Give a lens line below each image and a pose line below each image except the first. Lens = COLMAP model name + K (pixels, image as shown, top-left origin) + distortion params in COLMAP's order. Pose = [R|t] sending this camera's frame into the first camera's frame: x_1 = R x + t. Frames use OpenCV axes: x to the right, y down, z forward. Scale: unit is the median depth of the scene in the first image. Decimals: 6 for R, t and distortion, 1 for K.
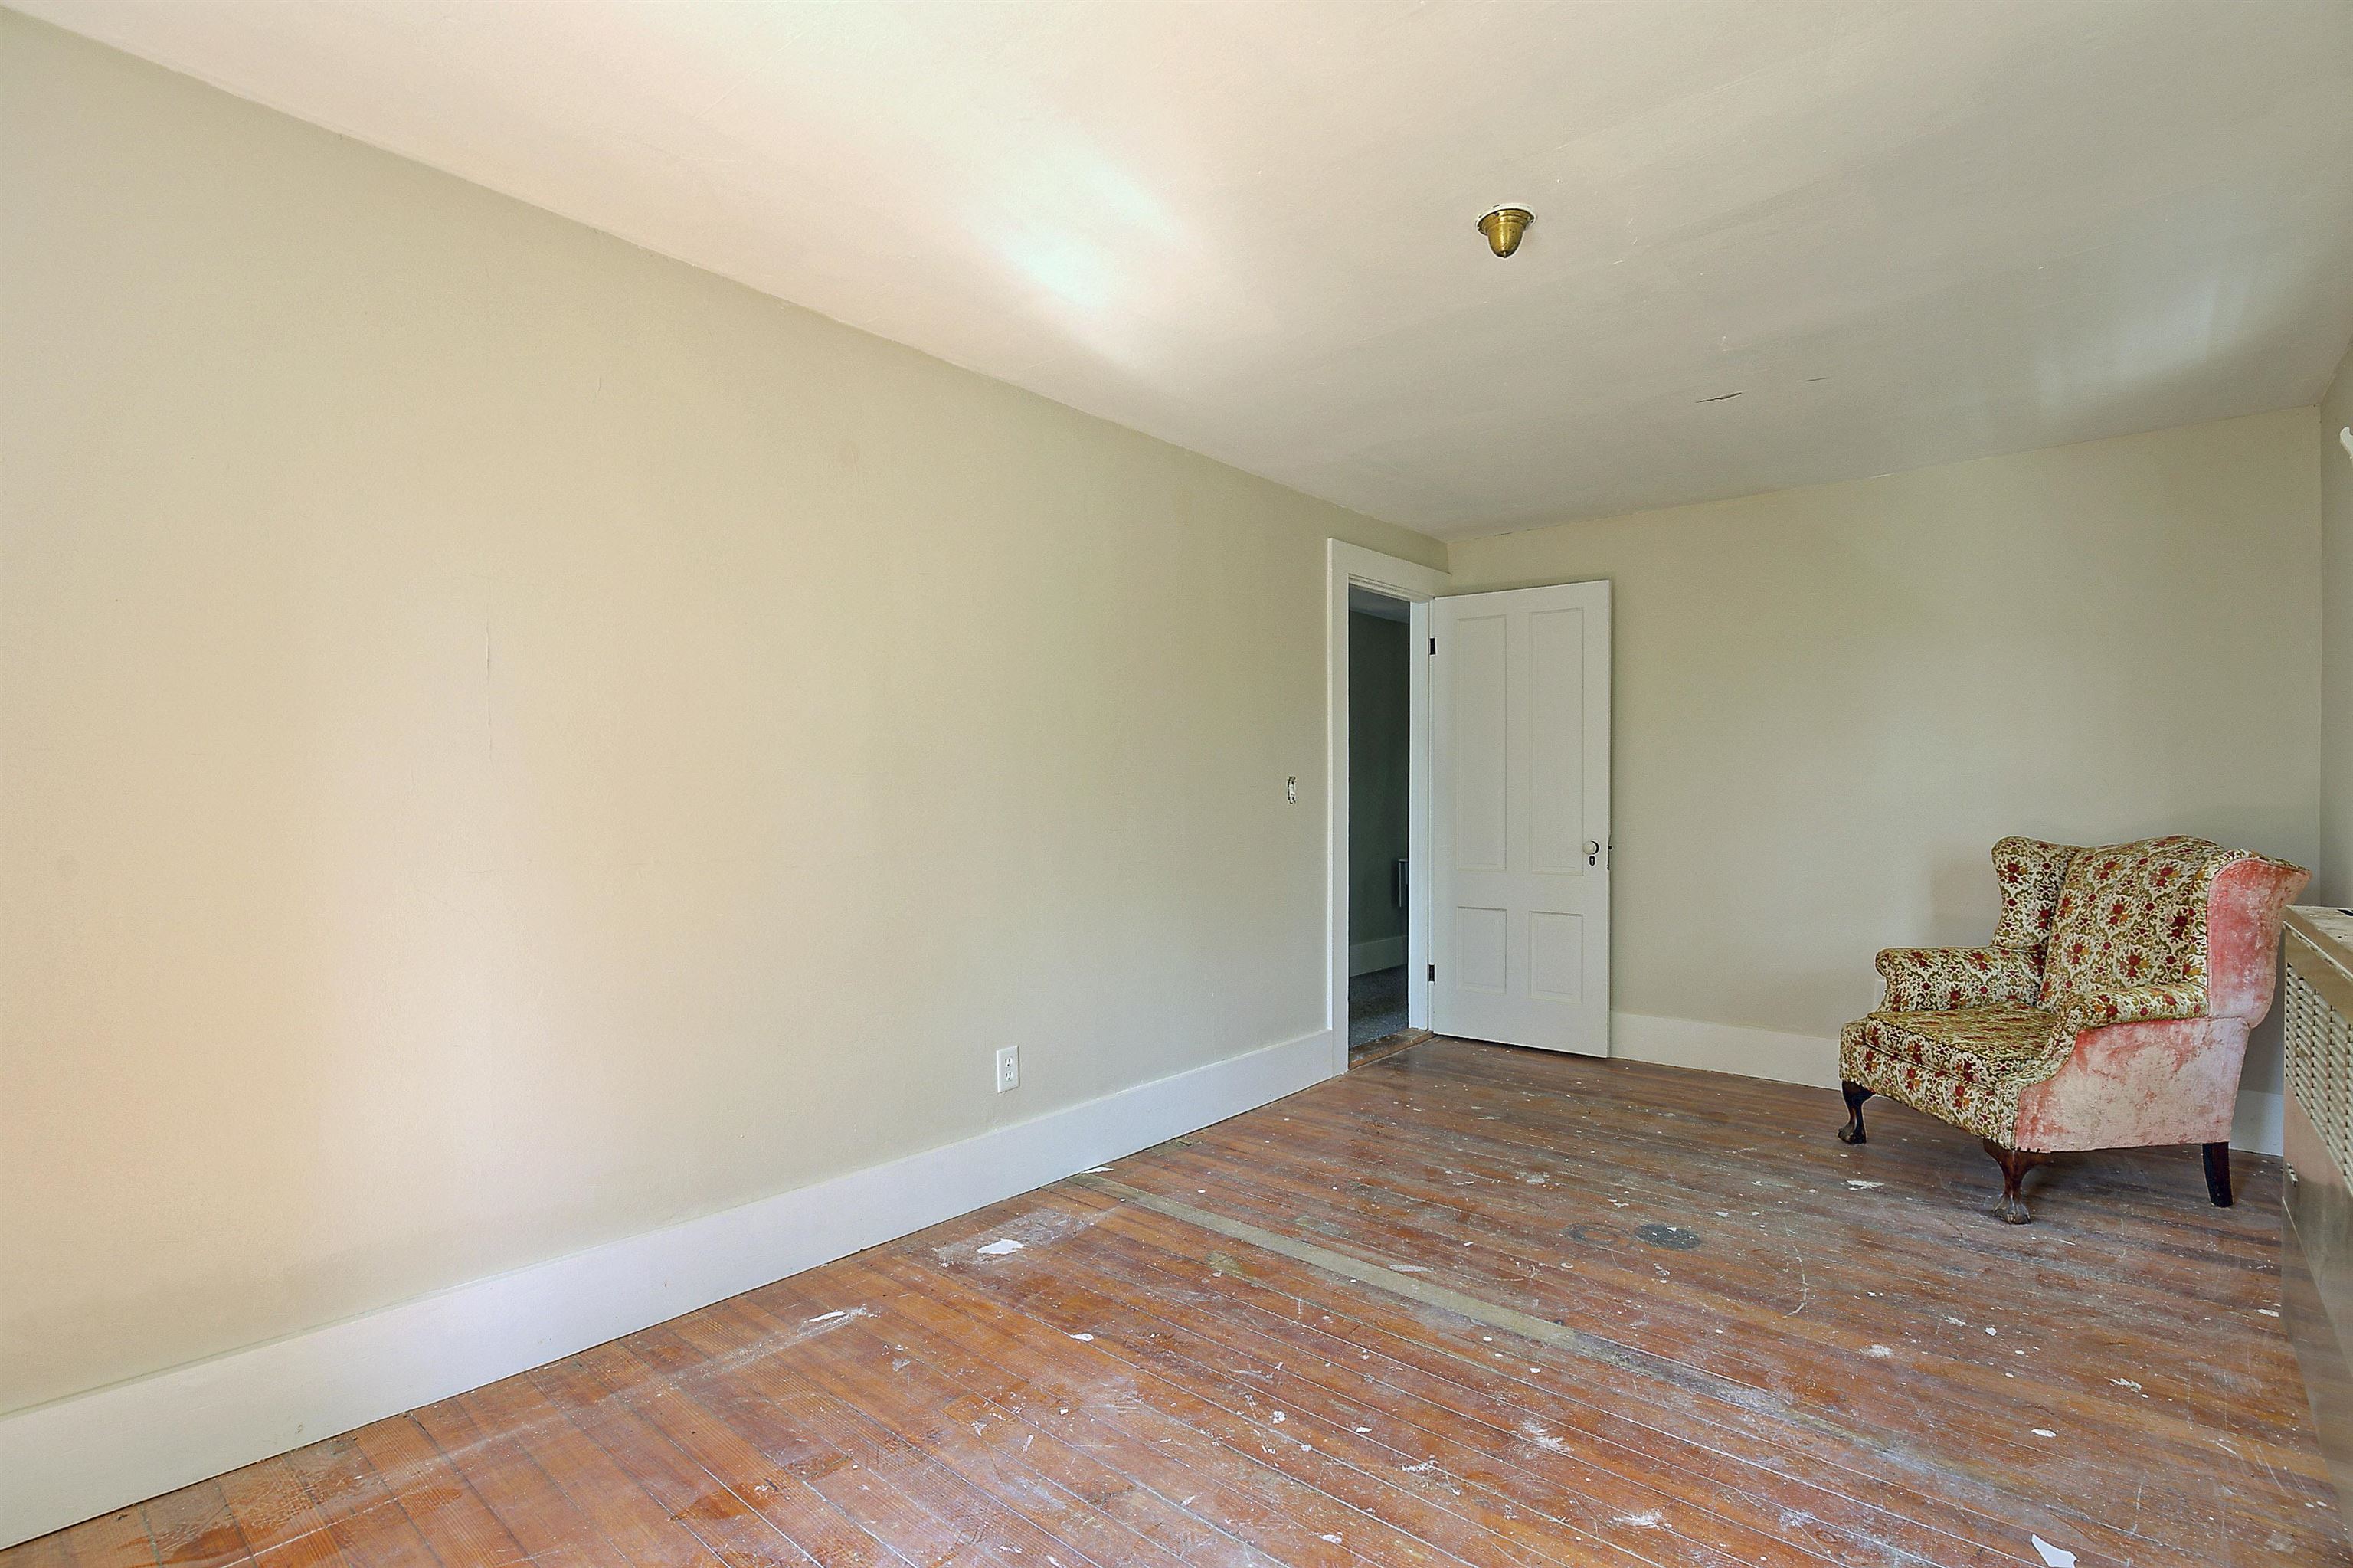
lens RADIAL K [[1067.7, 0, 1168.7], [0, 1067.7, 783.4], [0, 0, 1]] dist [0.000352, 0.000238]
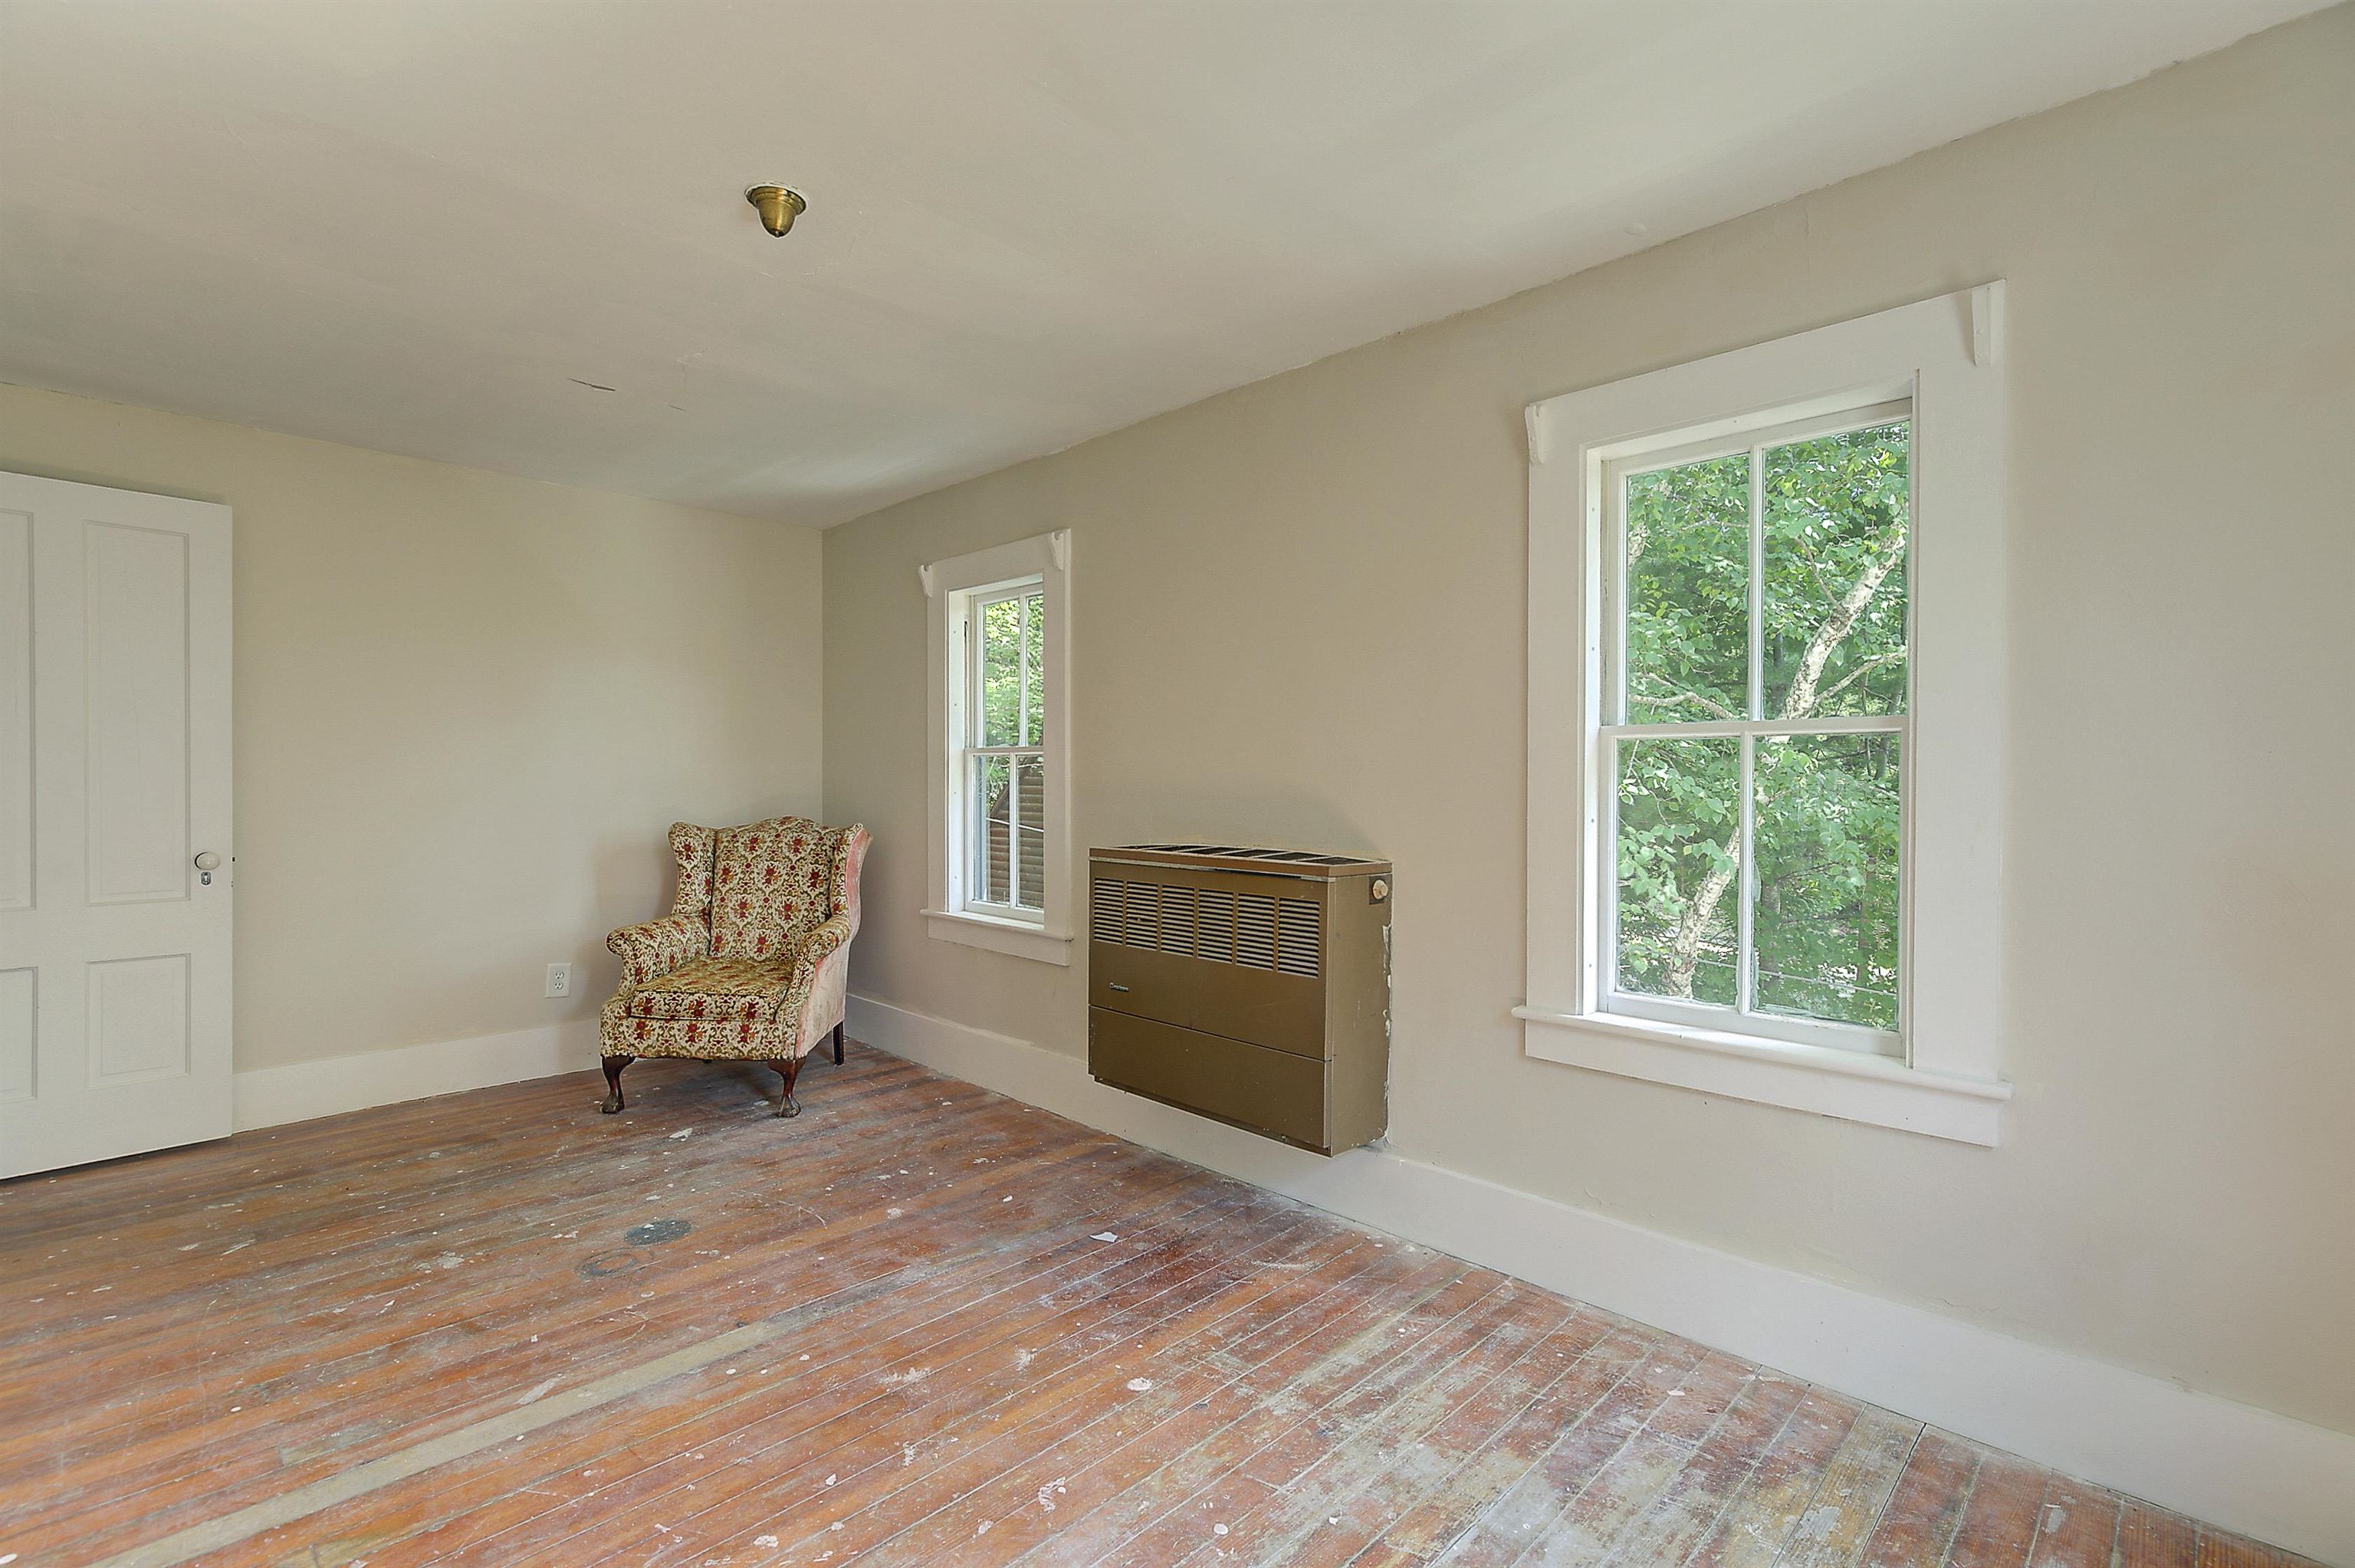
lens RADIAL K [[1093.4, 0, 1181.1], [0, 1093.4, 787.0], [0, 0, 1]] dist [0.000005, 0.000174]
pose [[0.066798, -0.004083, 0.997758, -0.469700], [-0.008063, 0.999957, 0.004632, -0.000130], [-0.997734, -0.008354, 0.066762, 0.407600]]
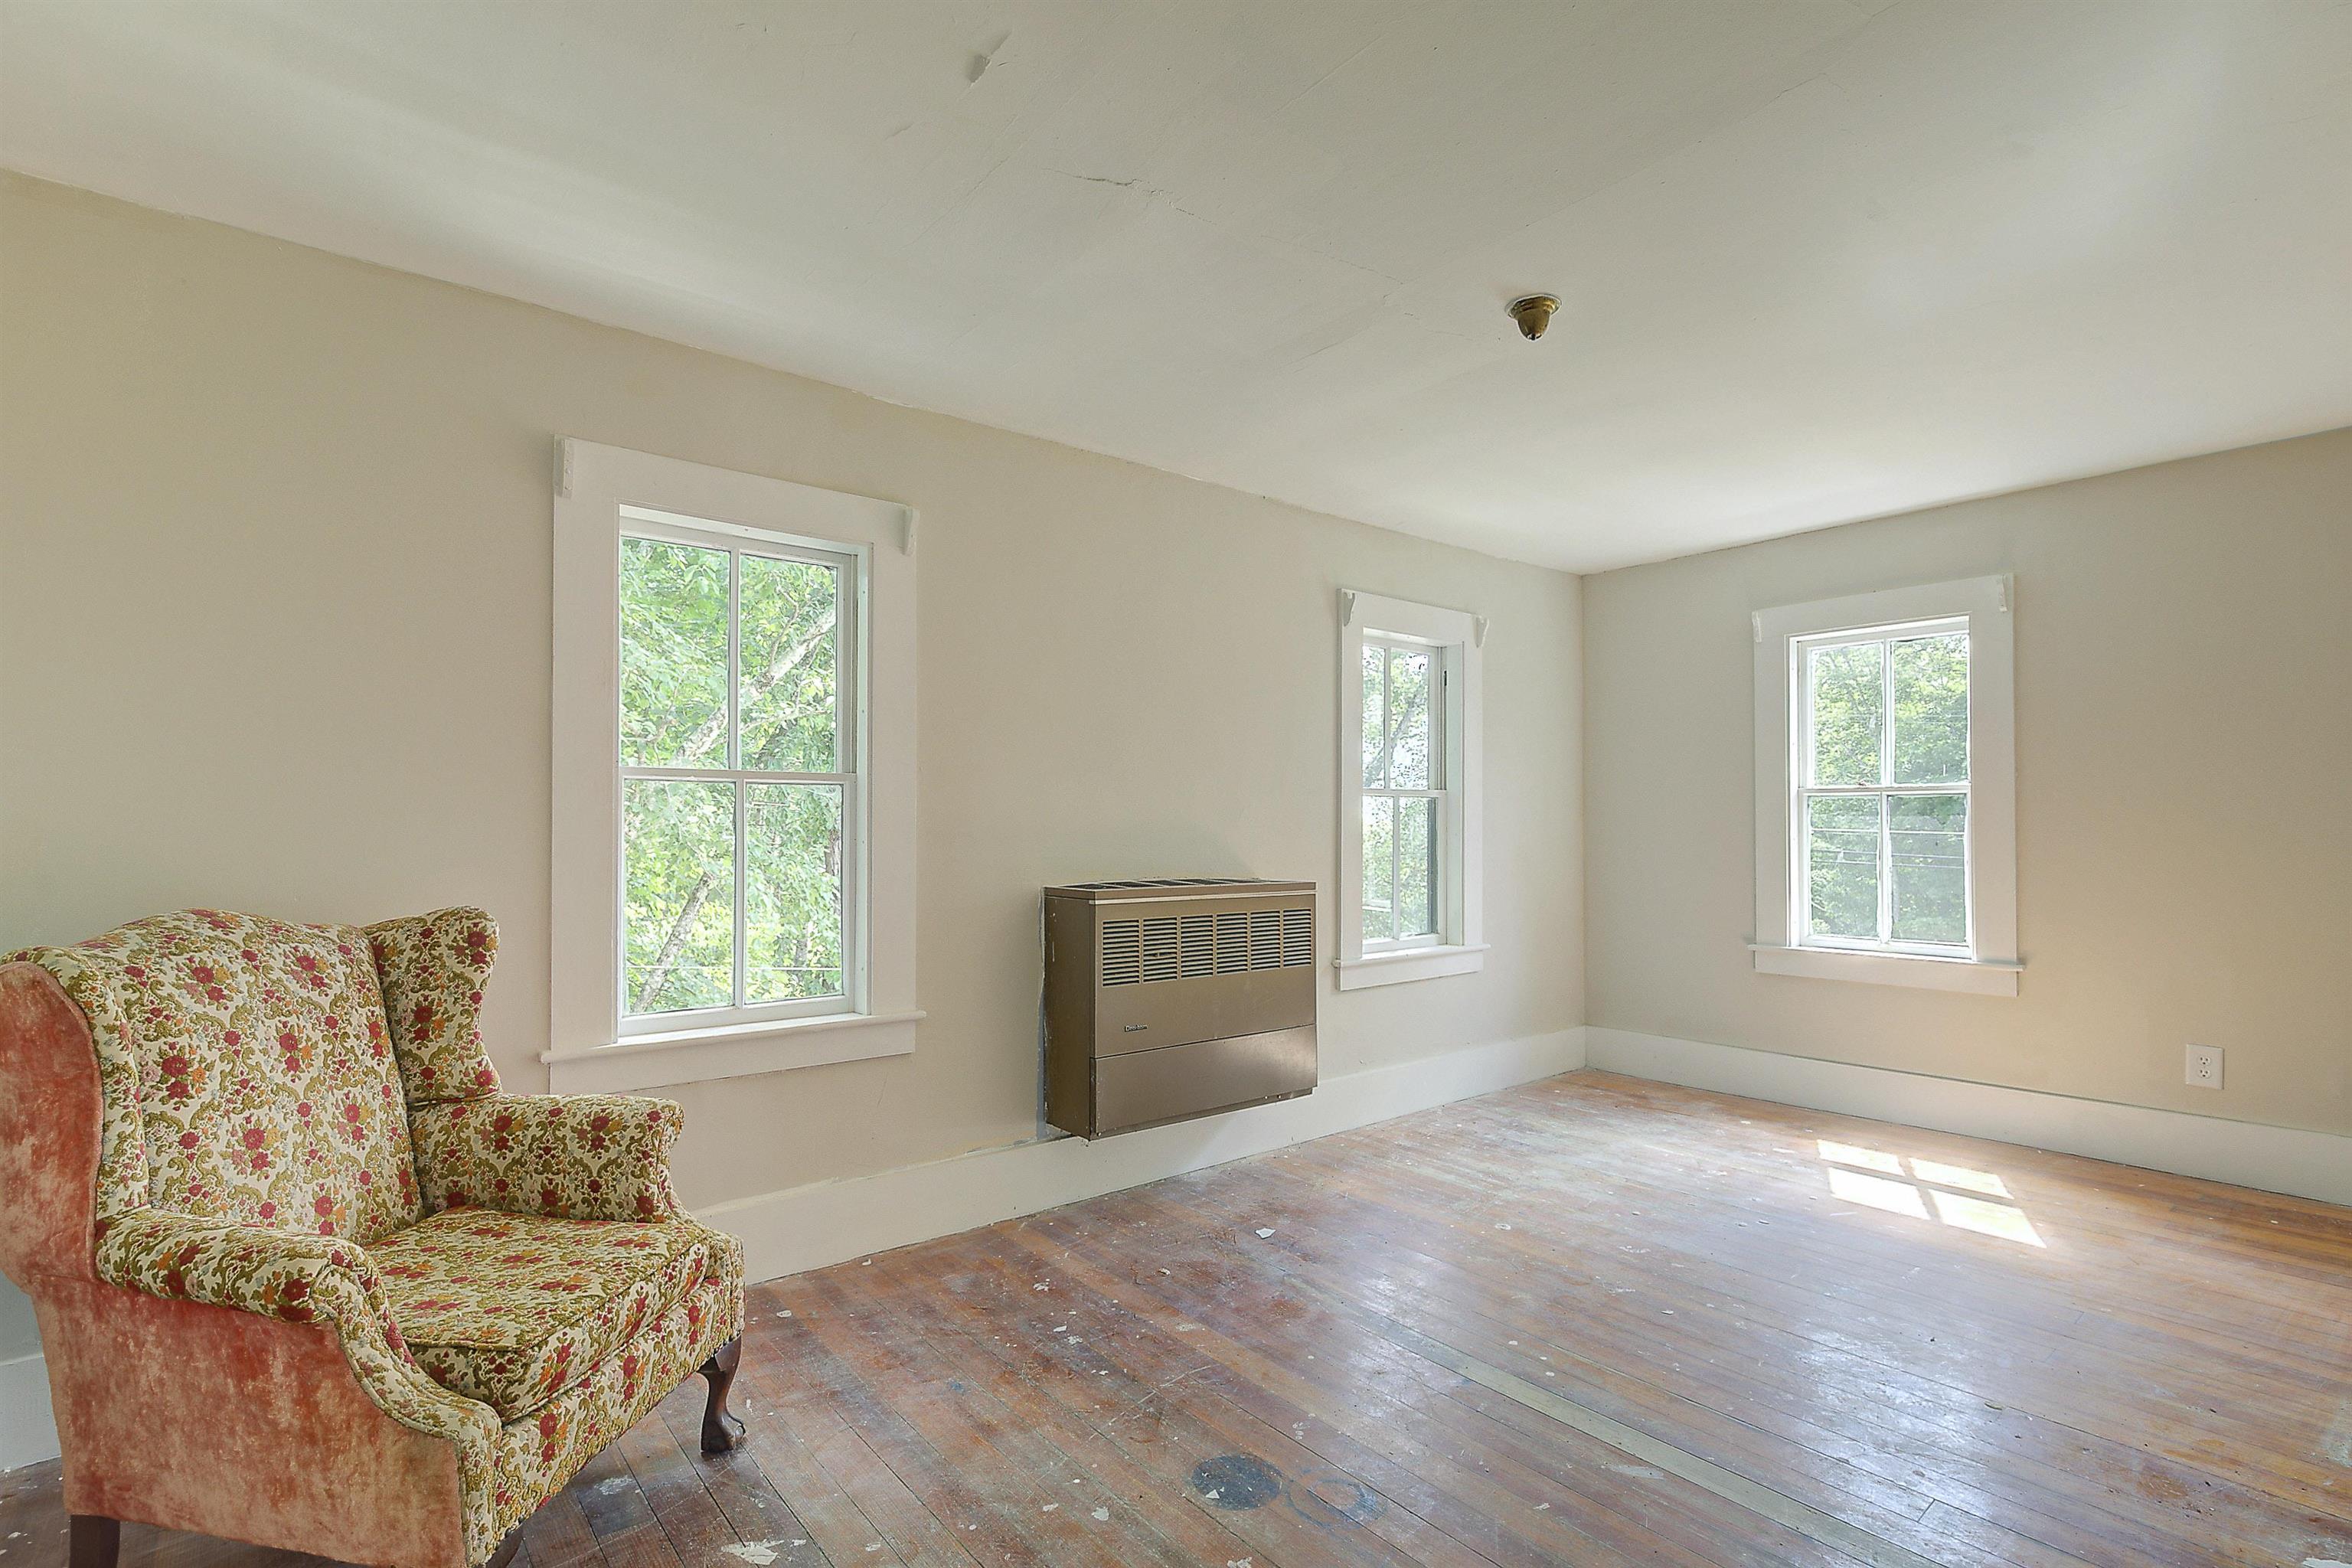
lens RADIAL K [[1092.1, 0, 1179.6], [0, 1092.1, 787.0], [0, 0, 1]] dist [0.000005, 0.000174]
pose [[-0.987015, 0.007432, 0.160457, 0.351866], [0.001722, 0.999361, -0.035697, 0.005980], [-0.160620, -0.034958, -0.986397, 1.551850]]
